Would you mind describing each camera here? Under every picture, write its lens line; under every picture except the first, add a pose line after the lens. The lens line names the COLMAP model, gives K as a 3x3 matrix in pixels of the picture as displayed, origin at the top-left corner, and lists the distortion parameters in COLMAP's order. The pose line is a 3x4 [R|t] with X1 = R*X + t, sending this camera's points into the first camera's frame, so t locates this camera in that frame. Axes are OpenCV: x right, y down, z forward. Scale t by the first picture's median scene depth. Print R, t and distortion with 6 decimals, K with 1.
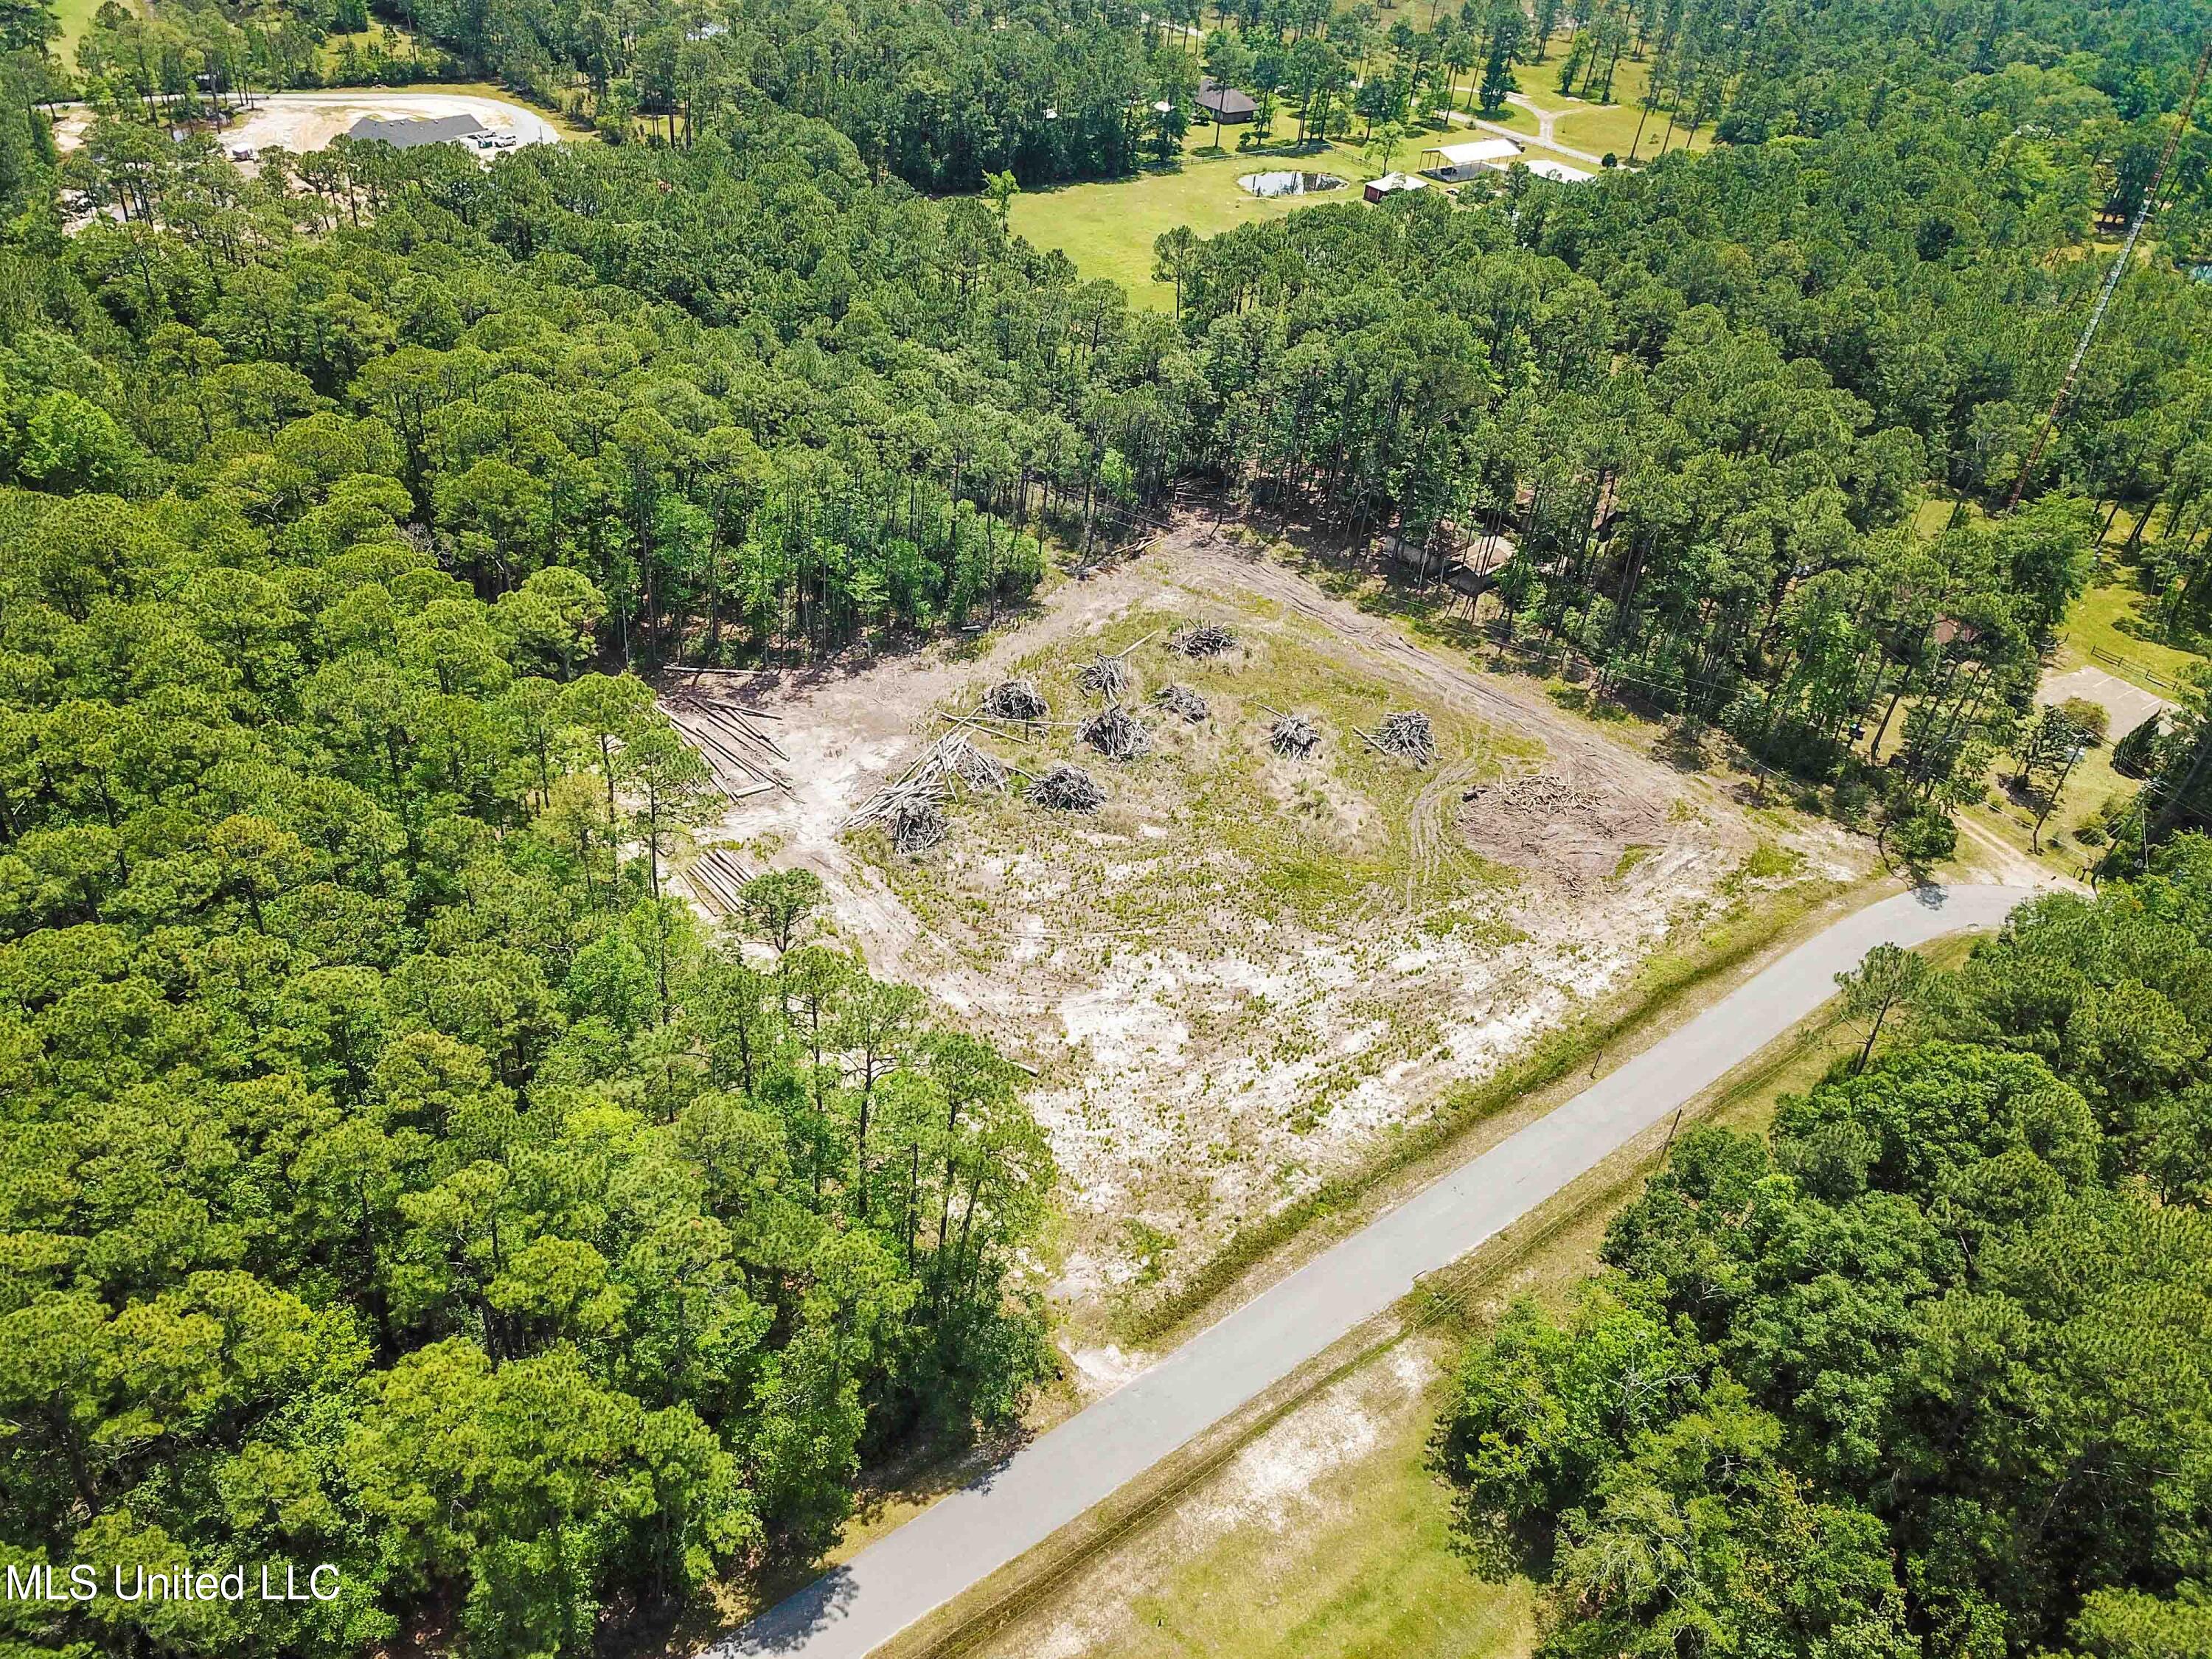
lens RADIAL K [[1686.8, 0, 1094.8], [0, 1686.8, 834.7], [0, 0, 1]] dist [0.026666, -0.042377]
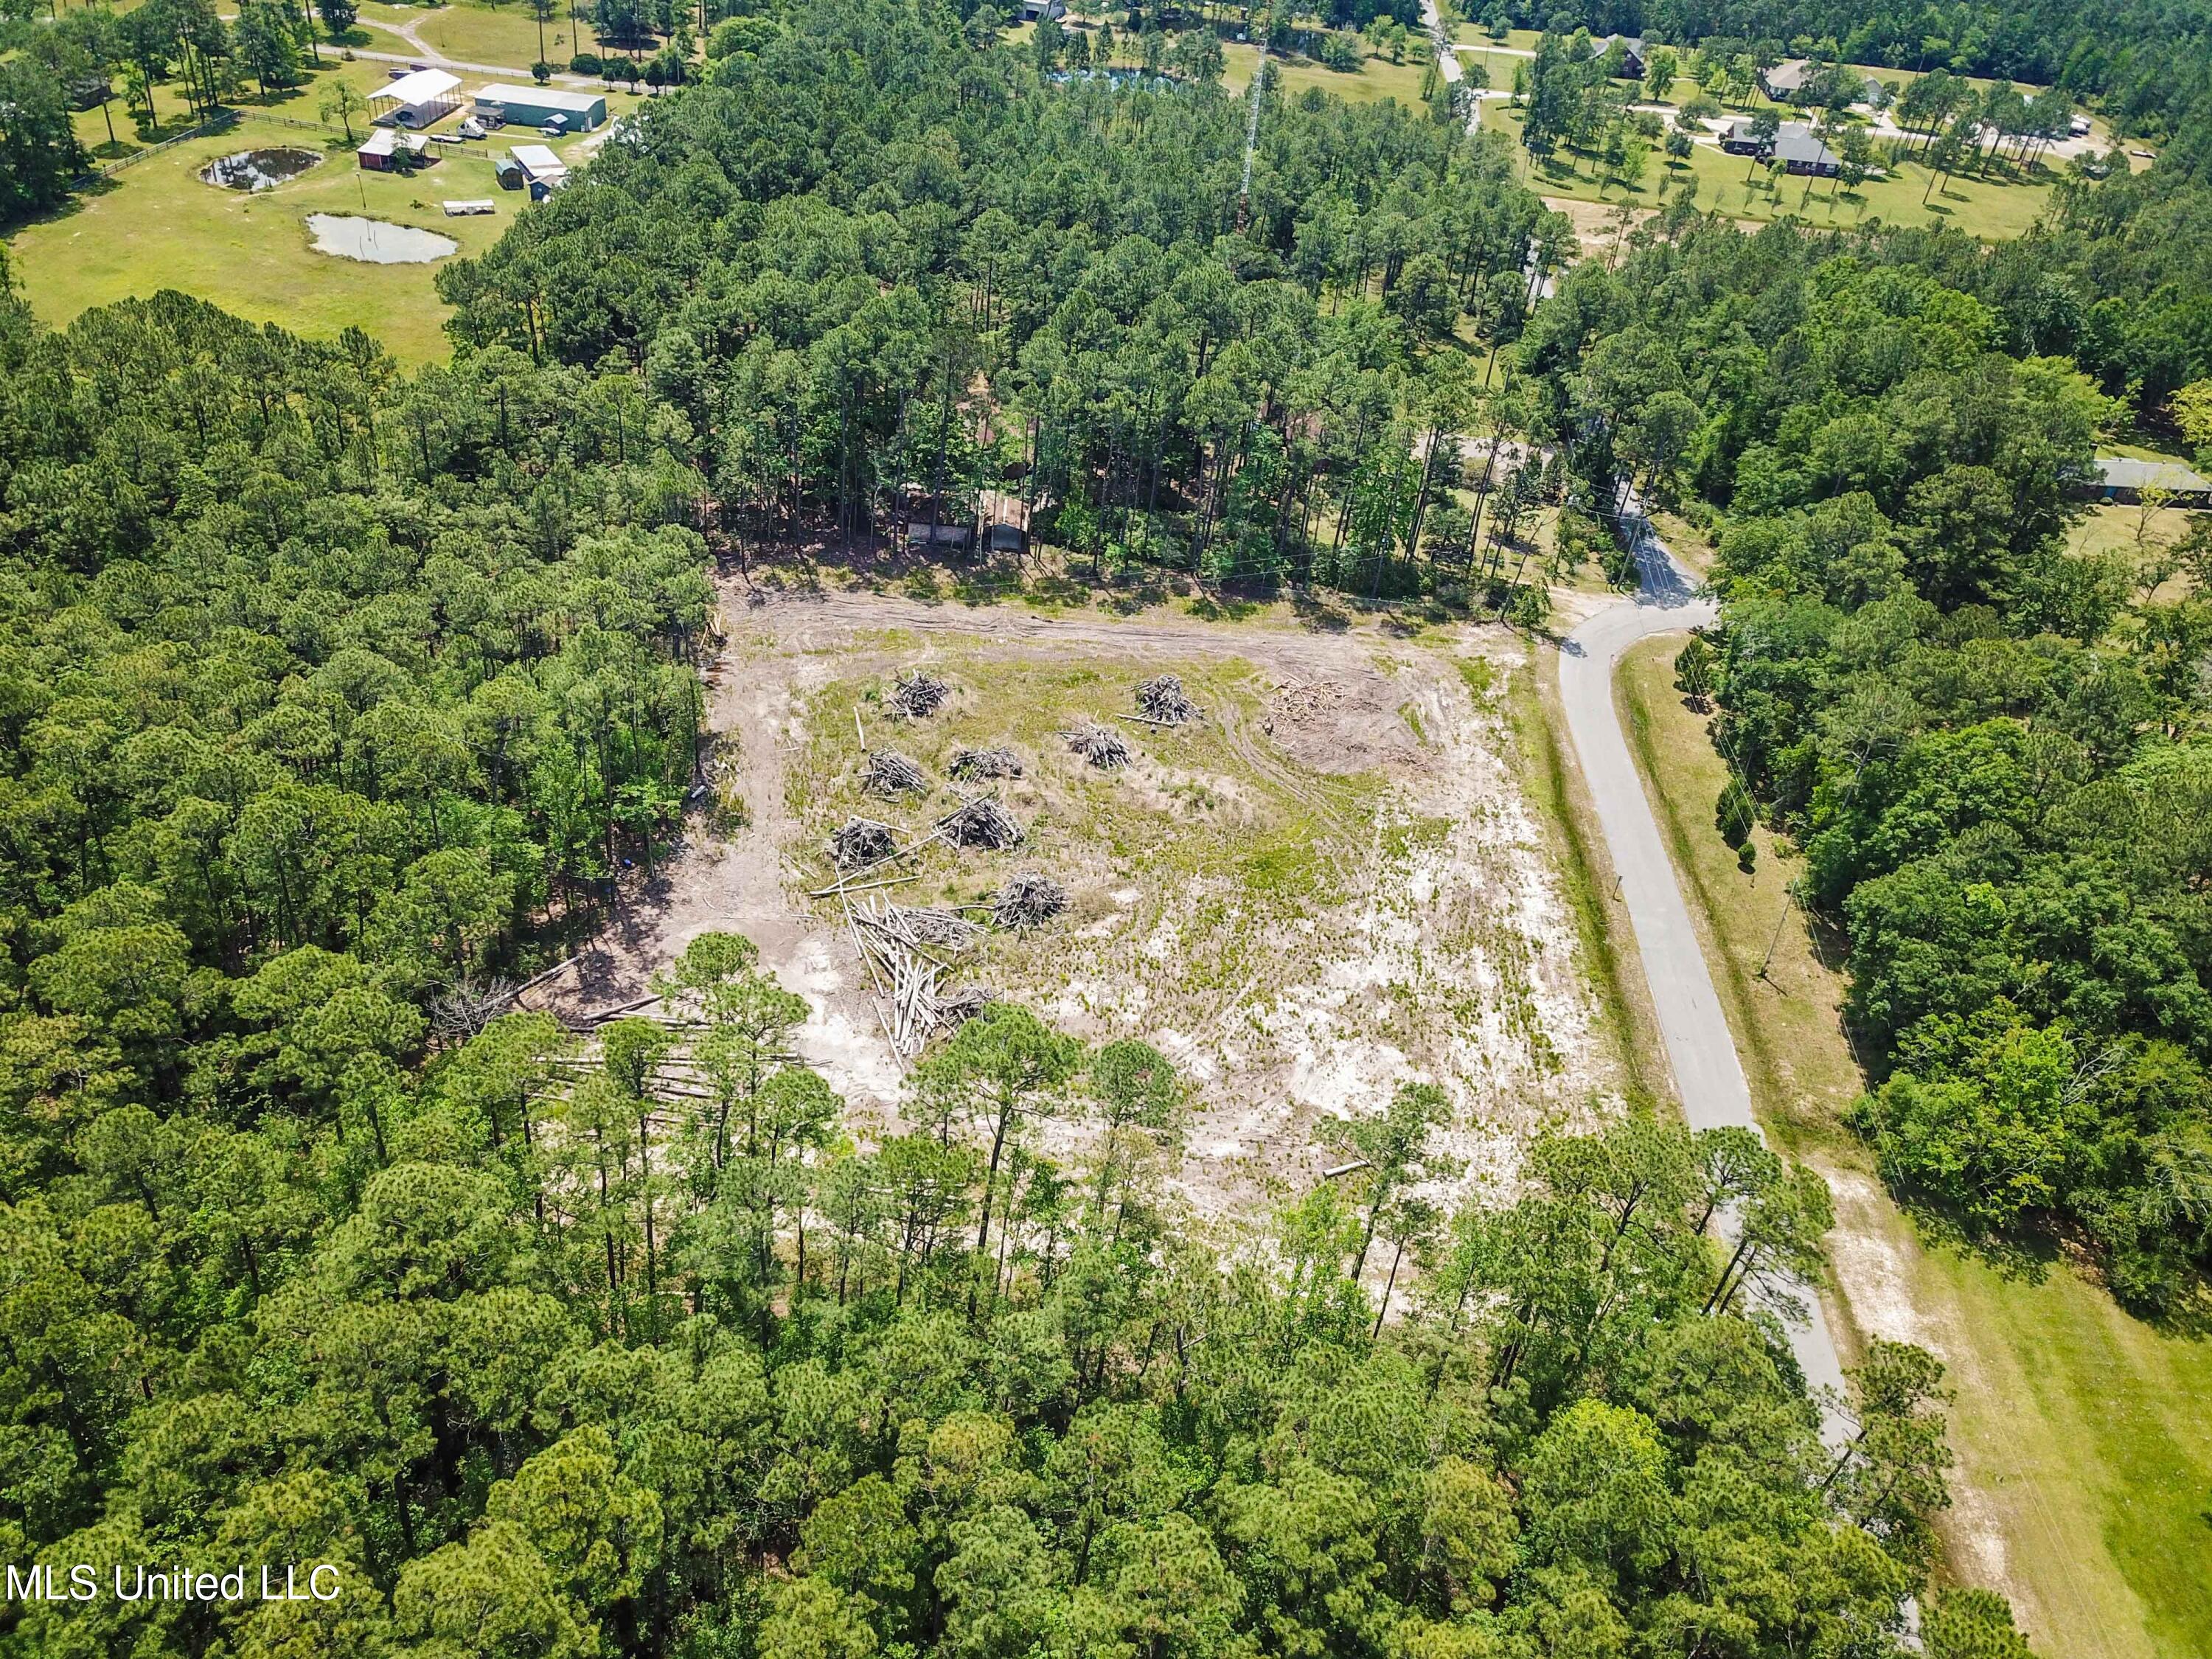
lens RADIAL K [[1686.8, 0, 1102.0], [0, 1686.8, 822.8], [0, 0, 1]] dist [0.026666, -0.042377]
pose [[0.689667, -0.437948, 0.576682, -0.498555], [0.396499, 0.894777, 0.205337, -0.236706], [-0.605928, 0.087040, 0.790743, 0.255372]]
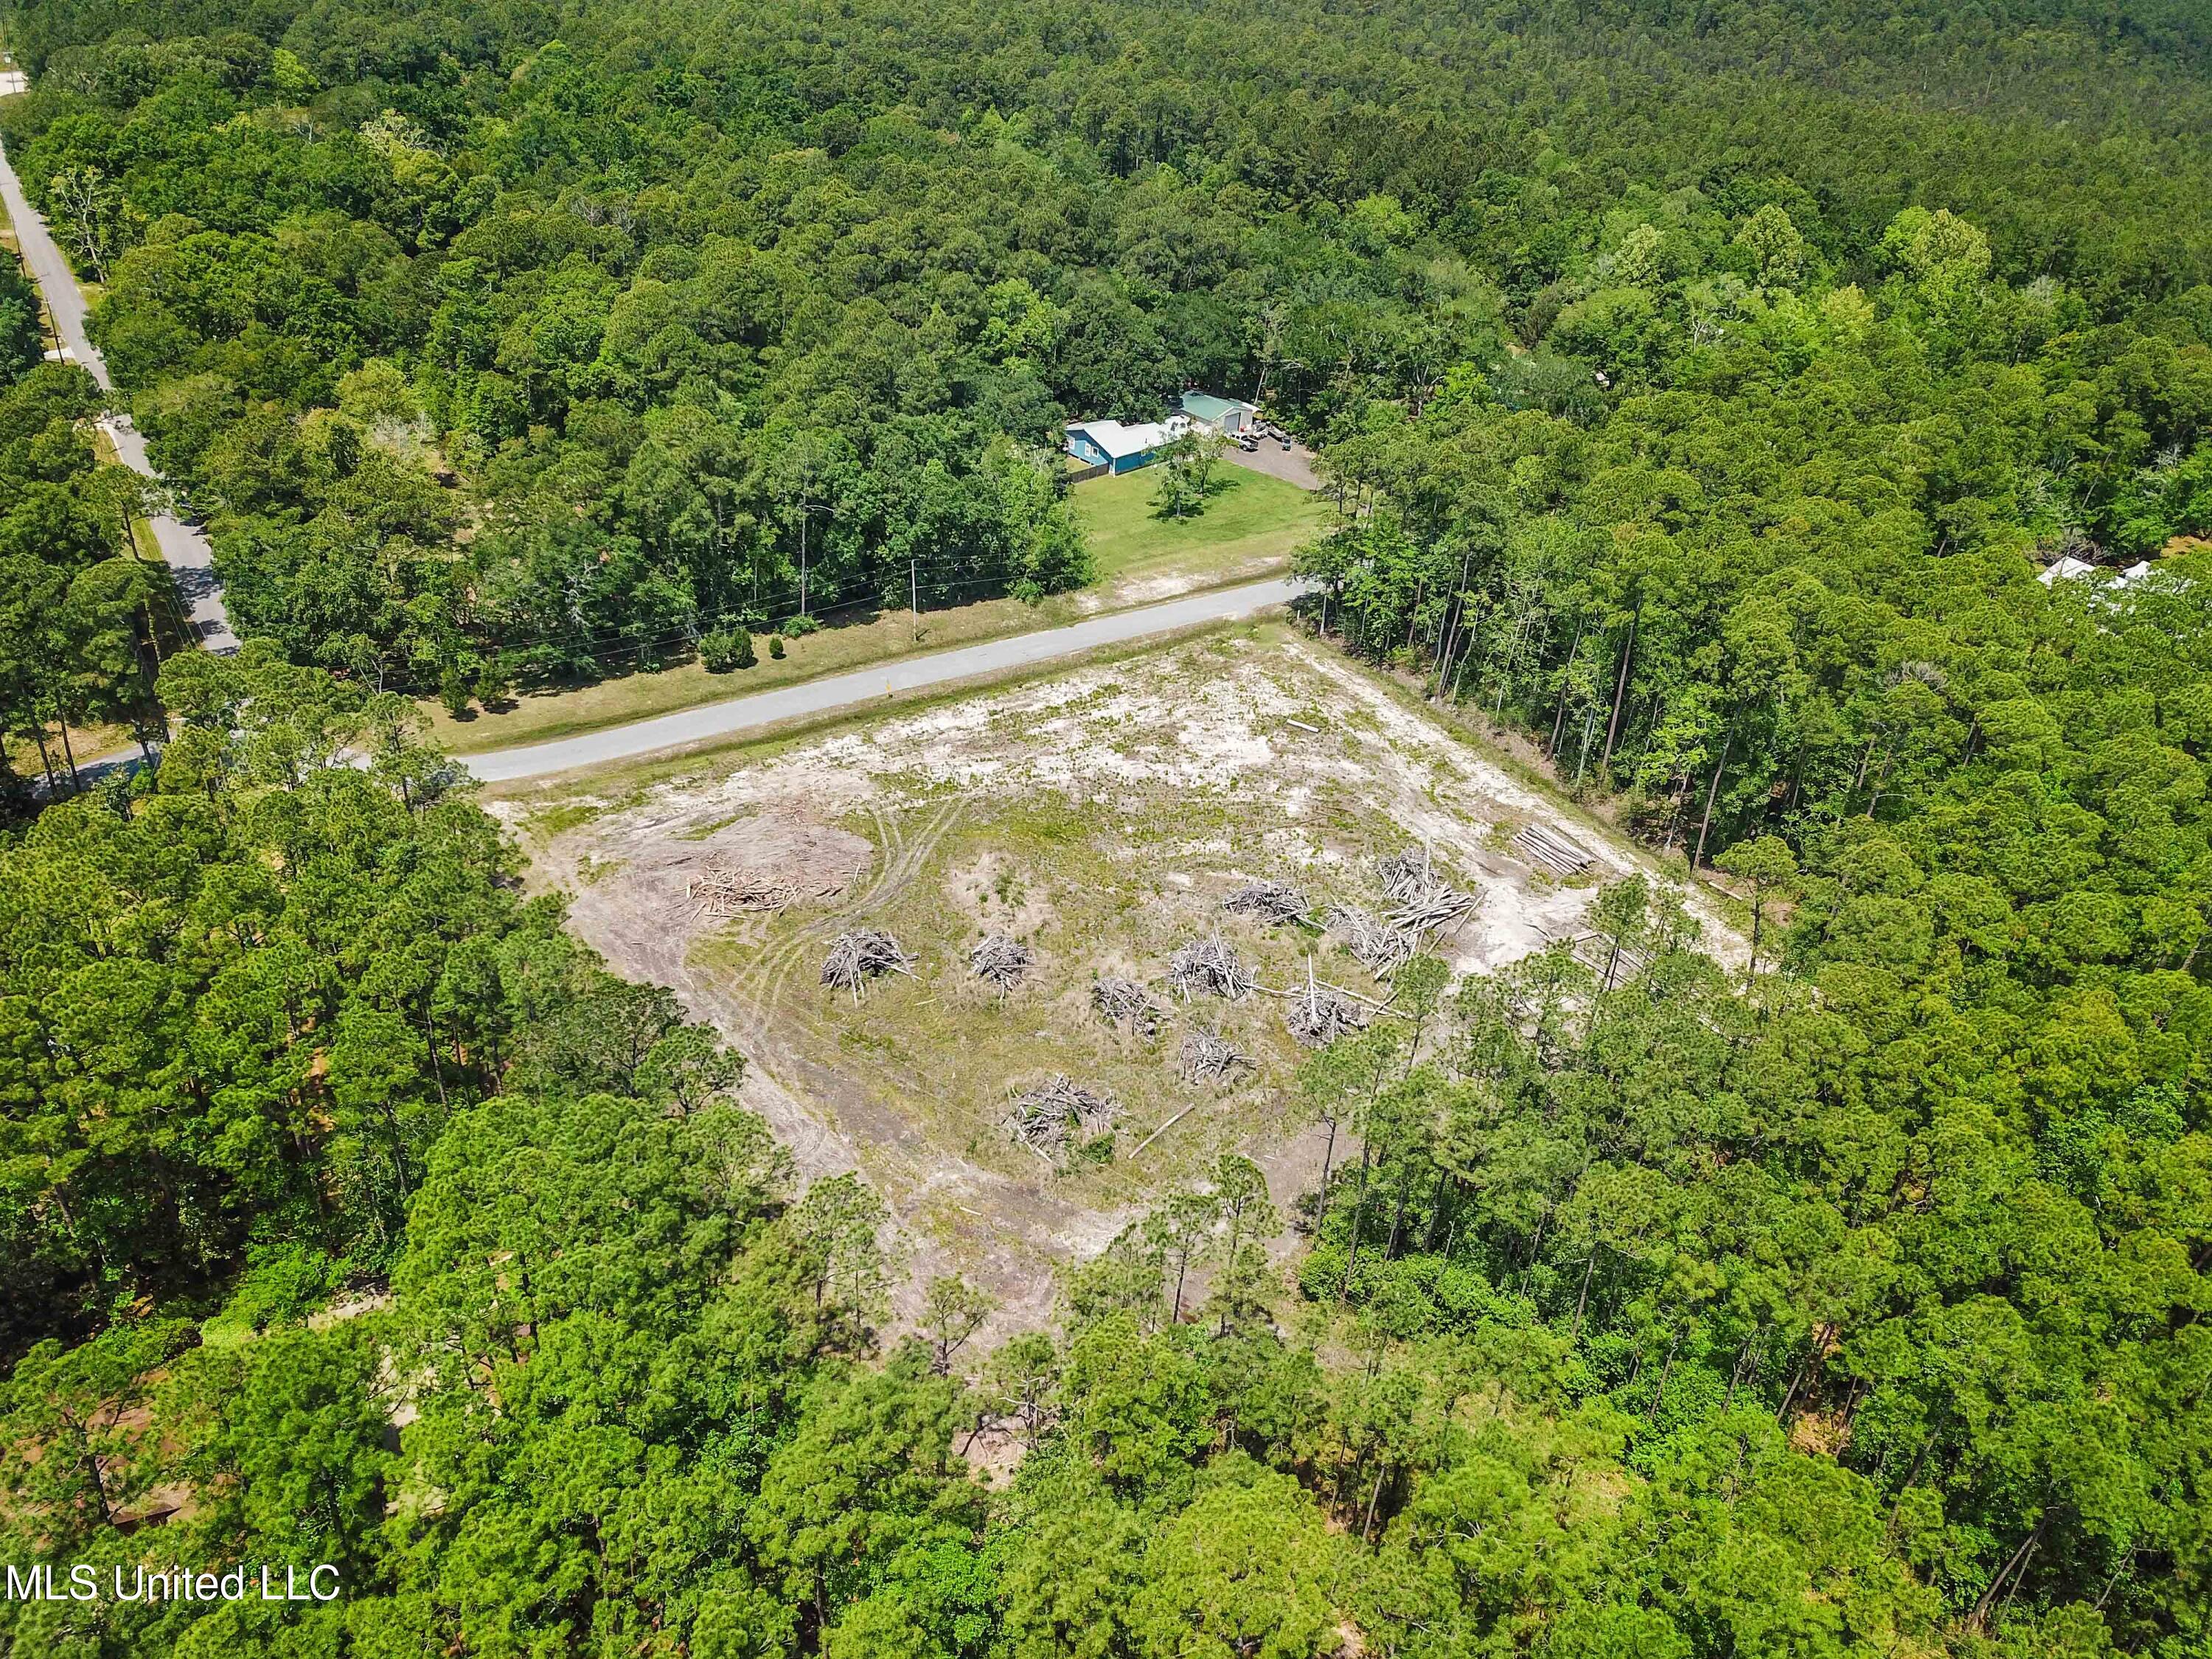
lens RADIAL K [[1686.8, 0, 1106.8], [0, 1686.8, 844.8], [0, 0, 1]] dist [0.026666, -0.042377]
pose [[-0.982955, -0.183847, -0.000849, 0.083097], [-0.068517, 0.362038, 0.929642, -0.954089], [-0.170604, 0.913854, -0.368464, 1.358021]]
